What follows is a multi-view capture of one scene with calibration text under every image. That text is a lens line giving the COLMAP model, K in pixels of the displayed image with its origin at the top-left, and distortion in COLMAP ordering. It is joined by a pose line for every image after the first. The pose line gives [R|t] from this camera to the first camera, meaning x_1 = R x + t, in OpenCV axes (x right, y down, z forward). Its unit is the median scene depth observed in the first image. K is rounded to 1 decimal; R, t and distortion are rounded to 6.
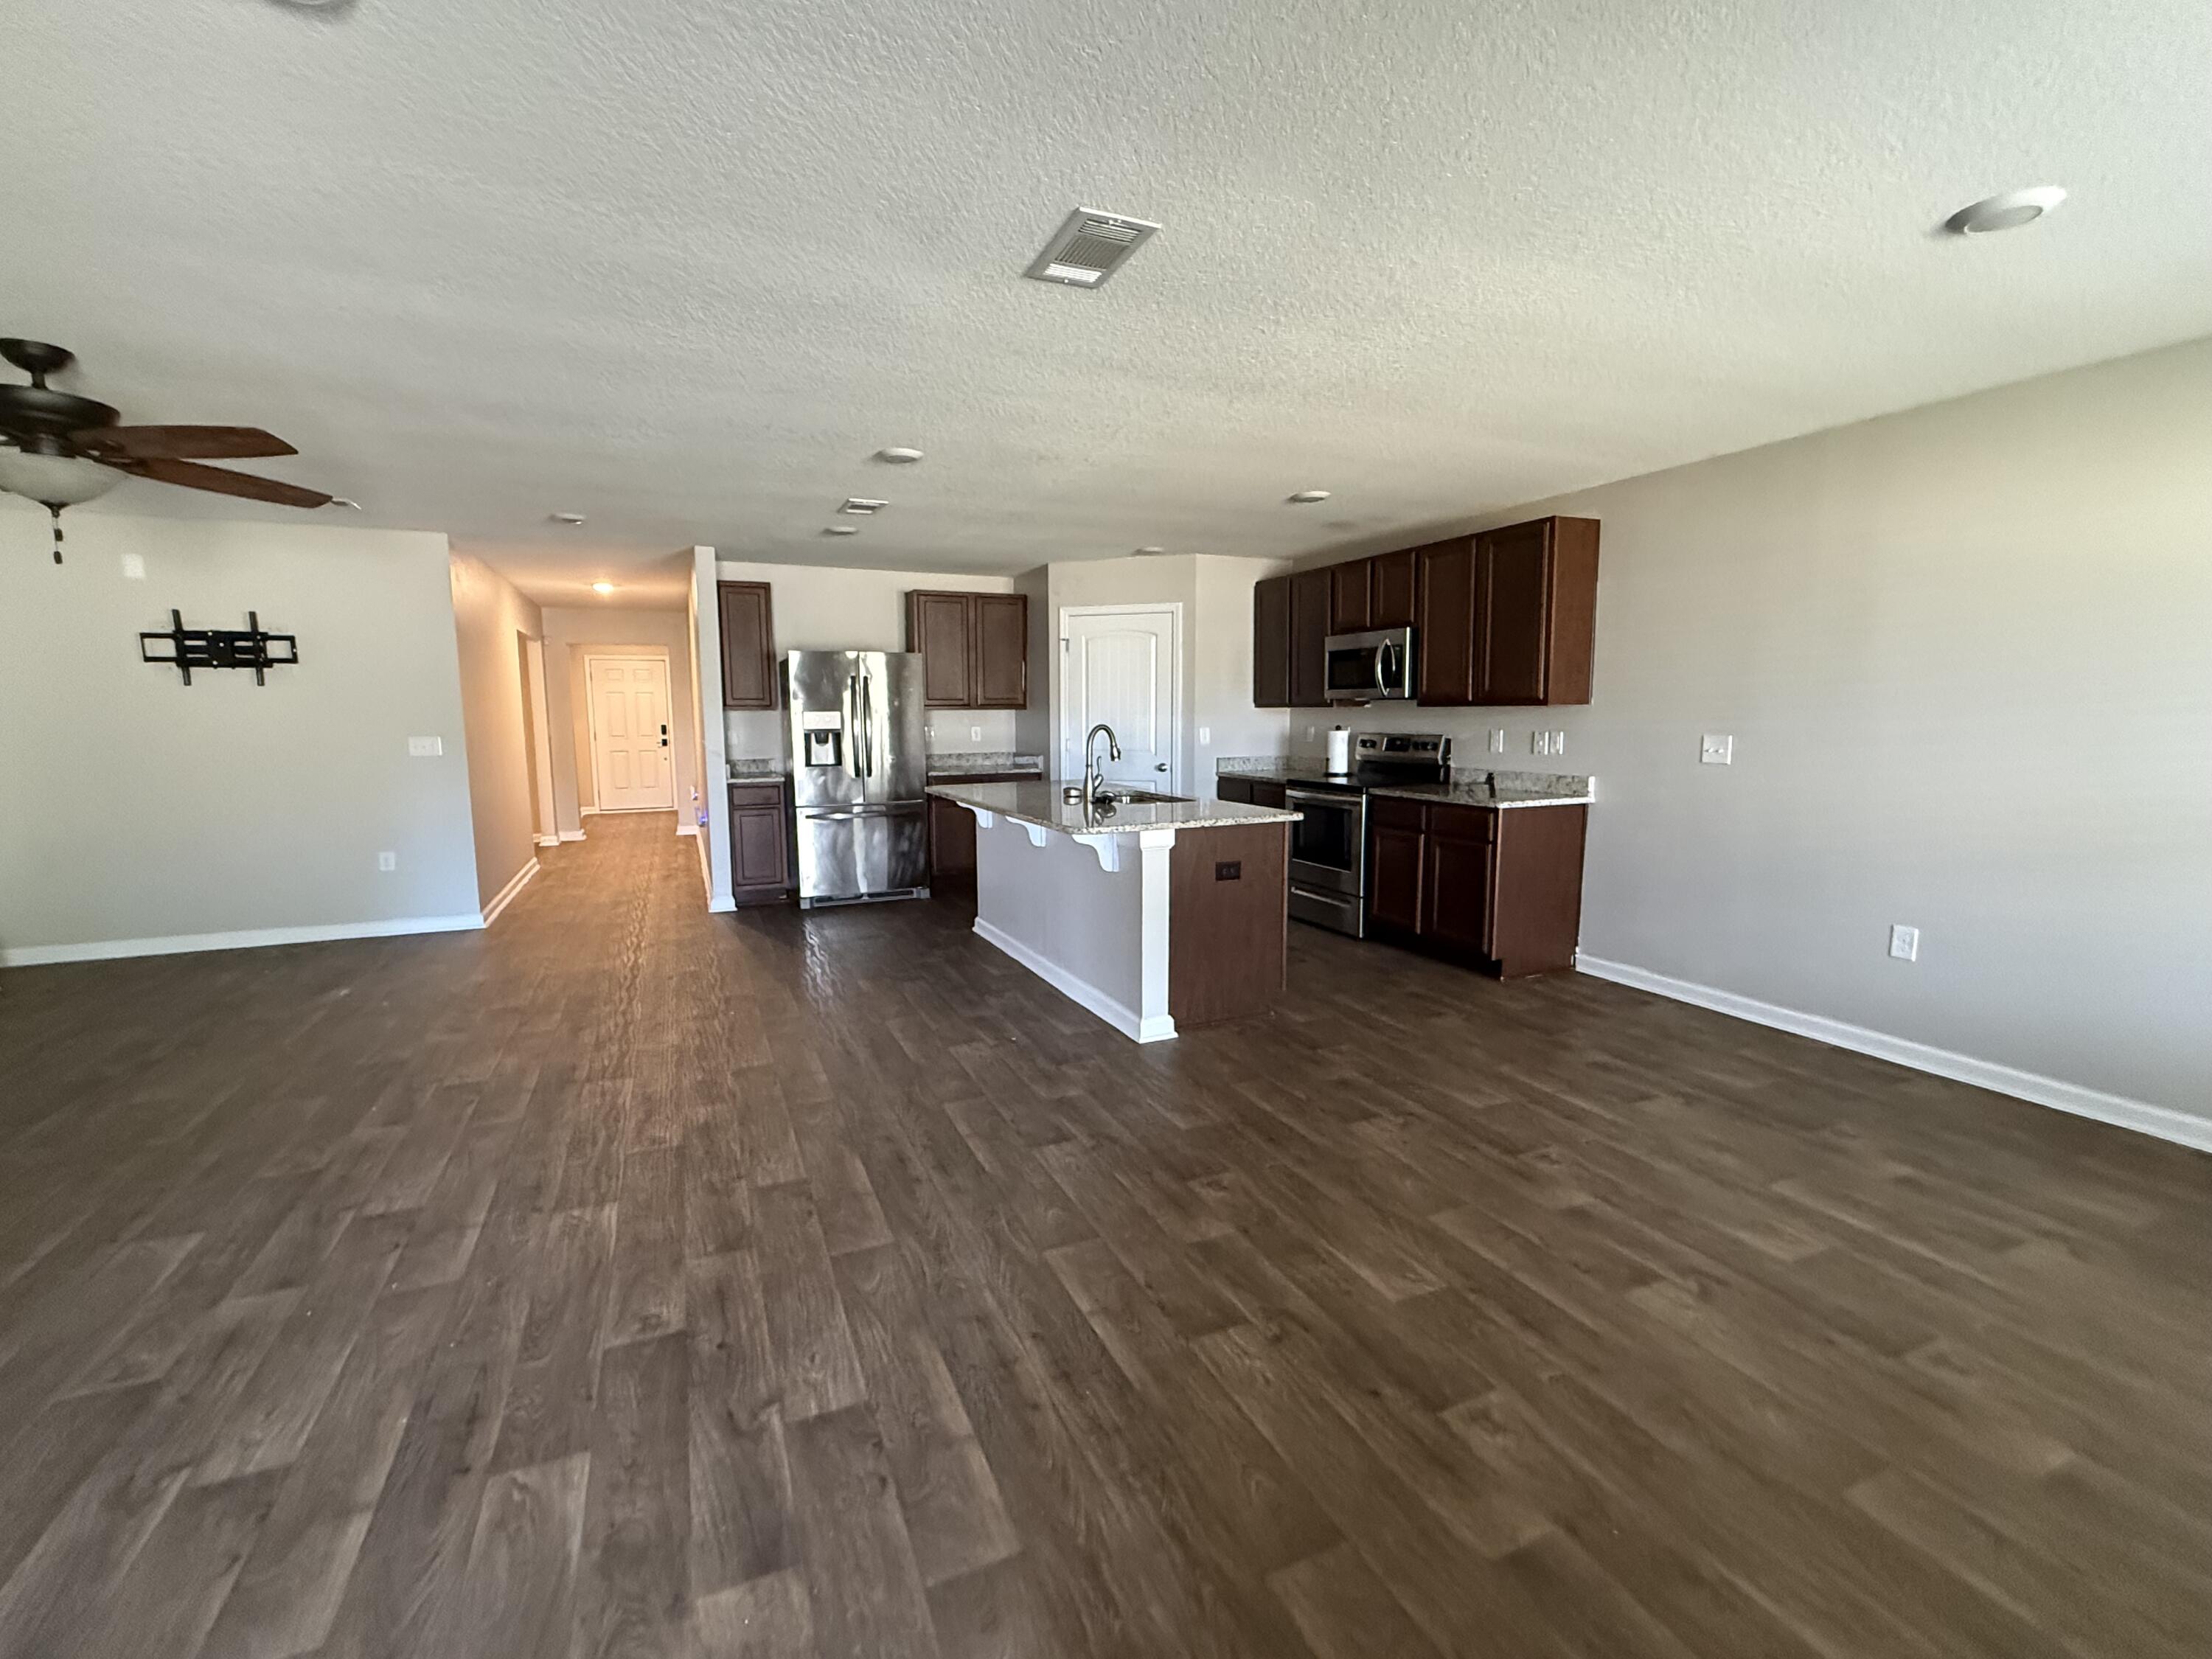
lens RADIAL K [[949.7, 0, 1090.6], [0, 949.7, 824.4], [0, 0, 1]] dist [-0.000942, 0.000461]
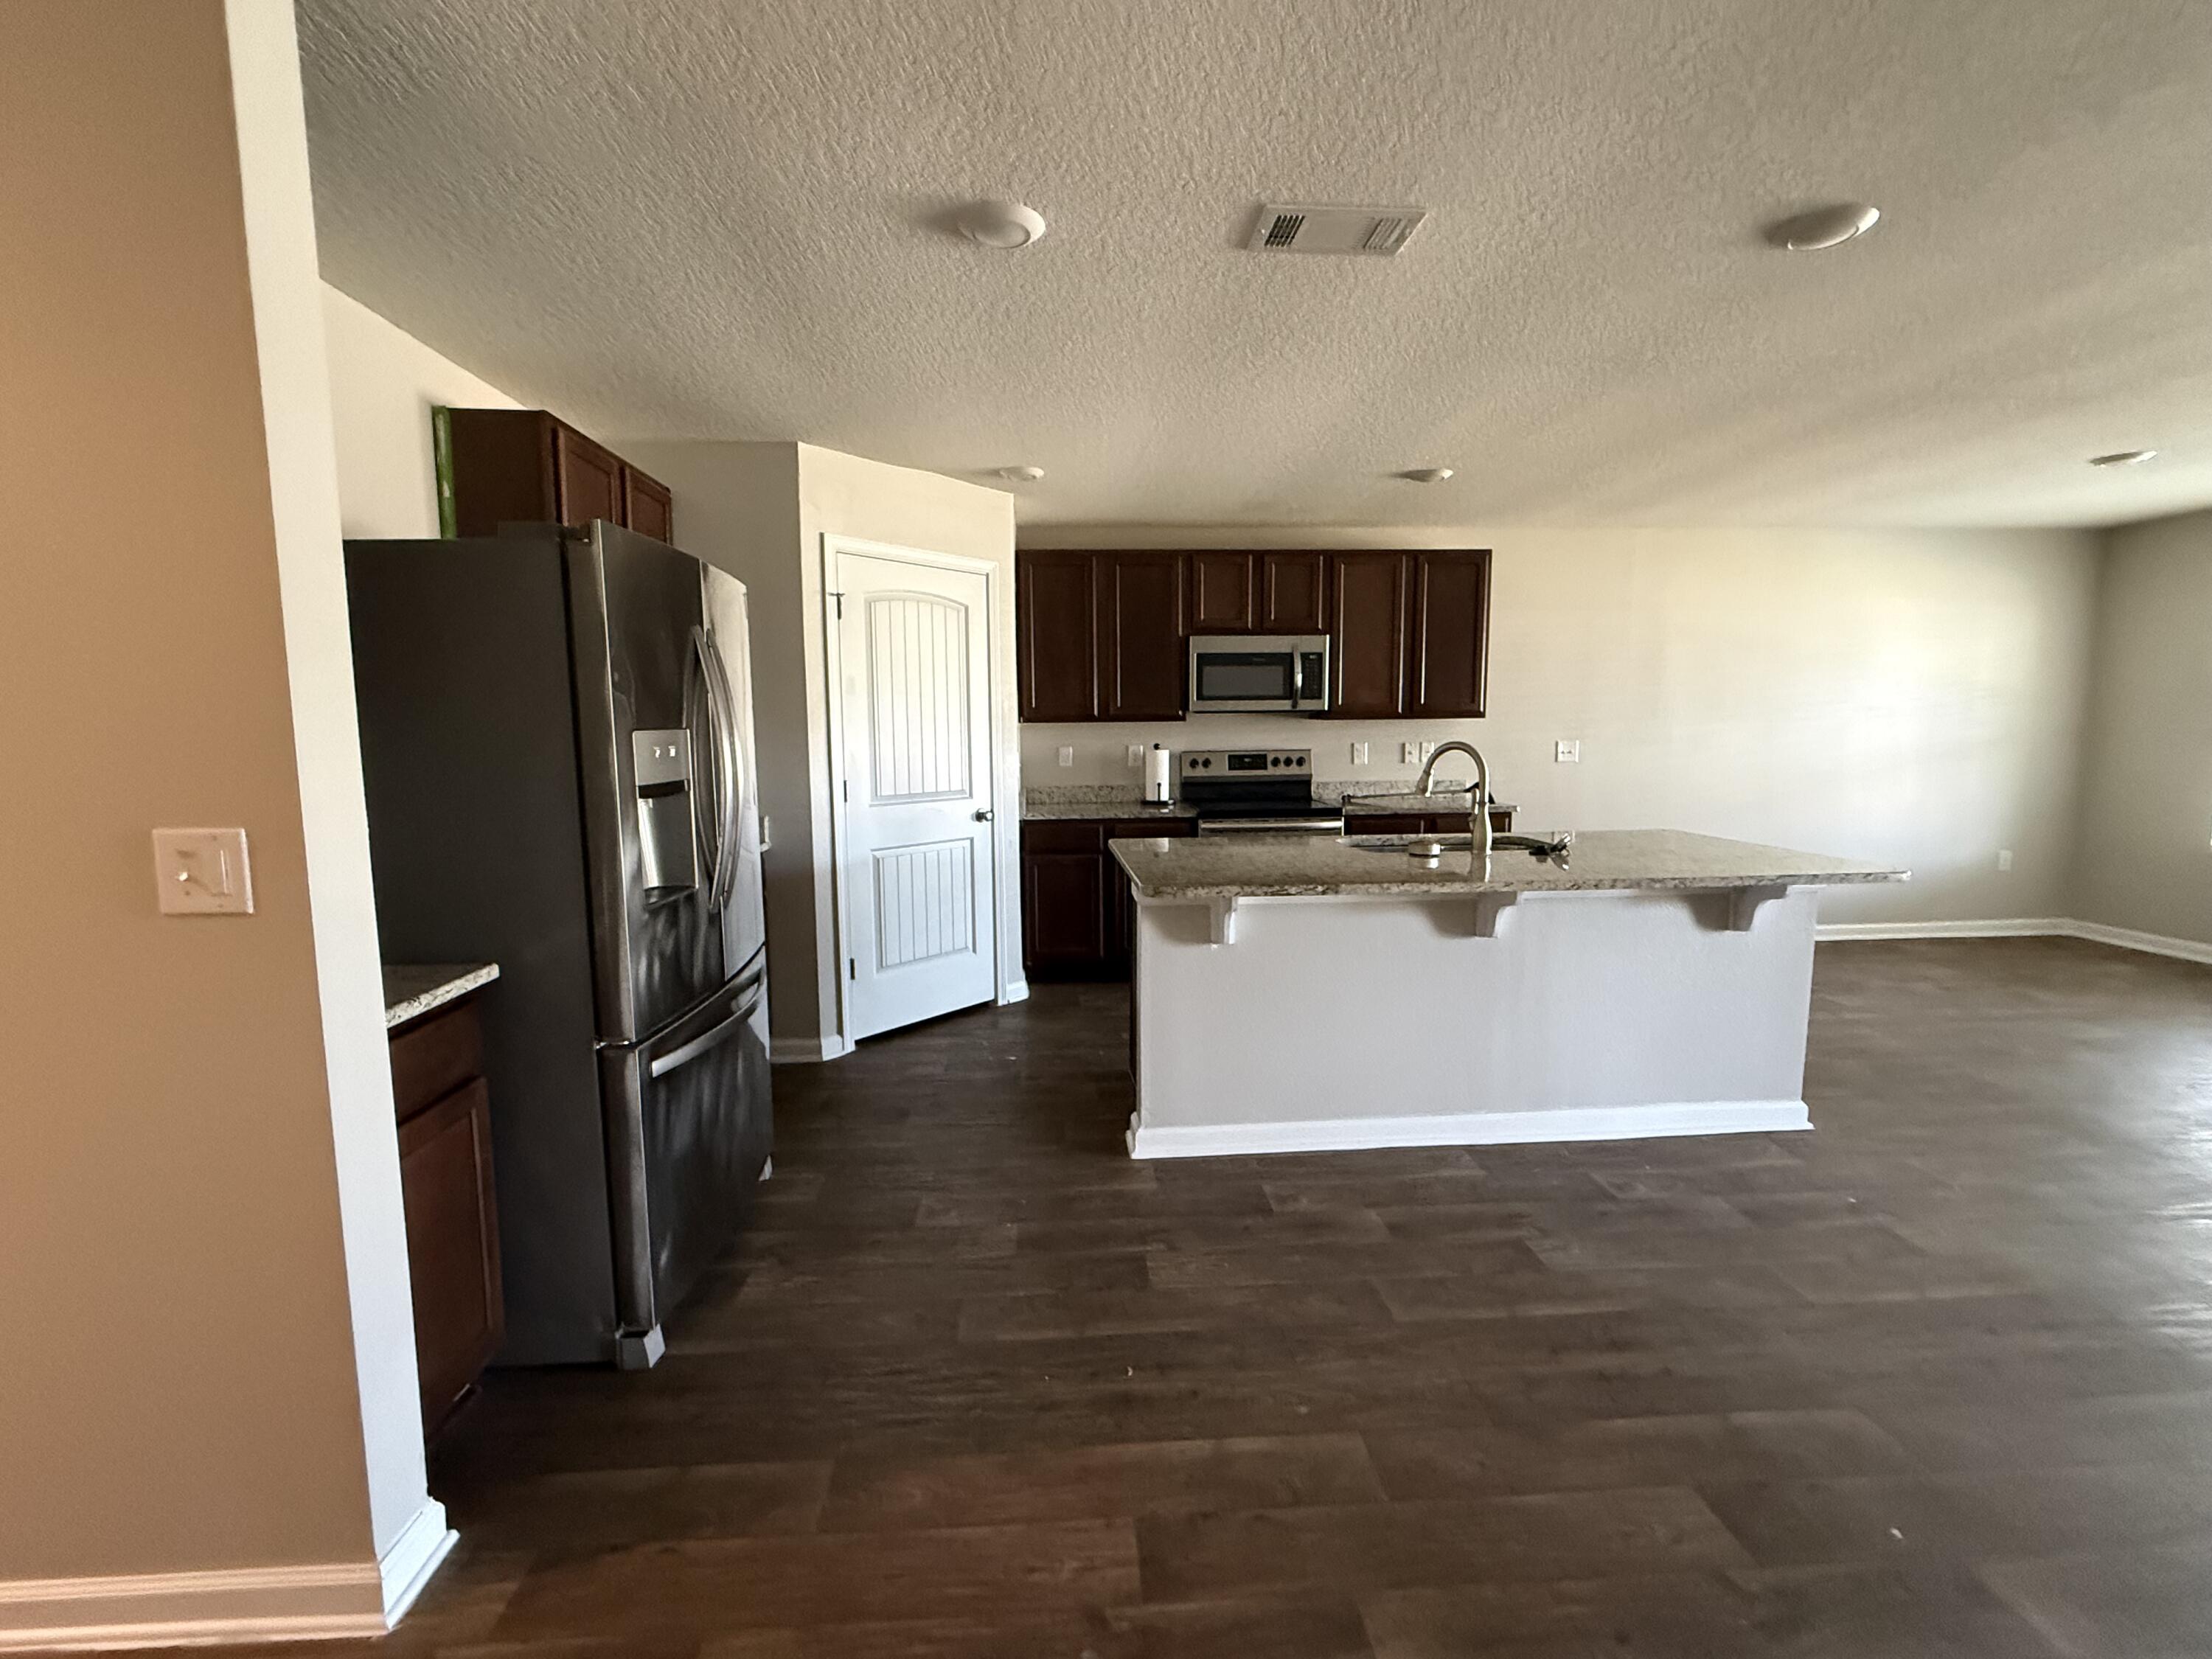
lens RADIAL K [[949.7, 0, 1099.4], [0, 949.7, 801.3], [0, 0, 1]] dist [-0.000942, 0.000461]
pose [[0.348911, -0.071624, 0.934415, -0.850308], [0.120965, 0.992176, 0.030883, -0.135350], [-0.929316, 0.102256, 0.354845, 1.196973]]
